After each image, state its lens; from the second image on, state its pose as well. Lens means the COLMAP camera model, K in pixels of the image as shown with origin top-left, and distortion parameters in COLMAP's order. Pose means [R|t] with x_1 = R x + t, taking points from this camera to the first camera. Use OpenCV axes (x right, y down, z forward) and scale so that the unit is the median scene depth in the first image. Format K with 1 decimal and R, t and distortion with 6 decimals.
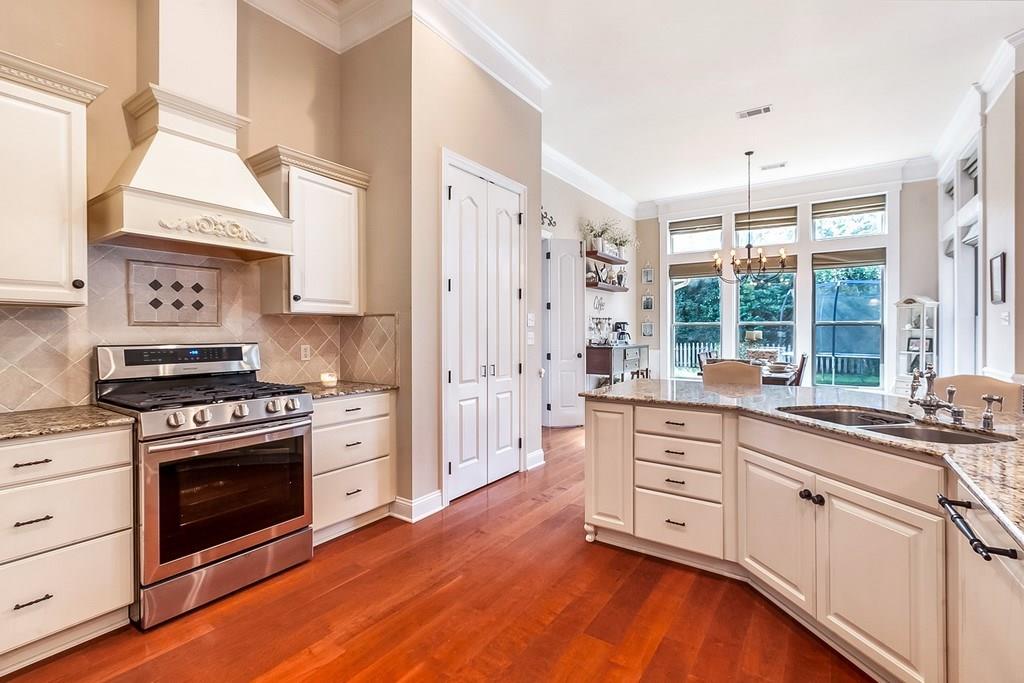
lens RADIAL K [[470.6, 0, 512.0], [0, 470.6, 341.5], [0, 0, 1]] dist [-0.002177, -0.000201]
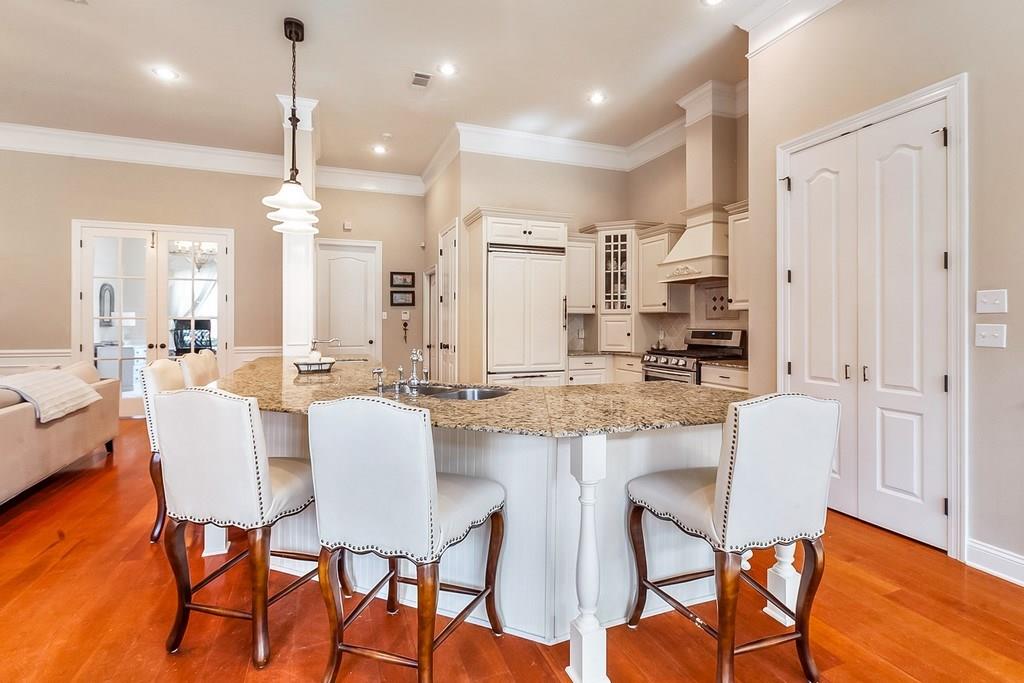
lens RADIAL K [[469.6, 0, 503.9], [0, 469.6, 318.9], [0, 0, 1]] dist [-0.001773, 0.000061]
pose [[-0.576281, -0.006105, -0.817229, 1.047802], [-0.016528, 0.999855, 0.004185, -0.023929], [0.817085, 0.015919, -0.576298, 1.098466]]
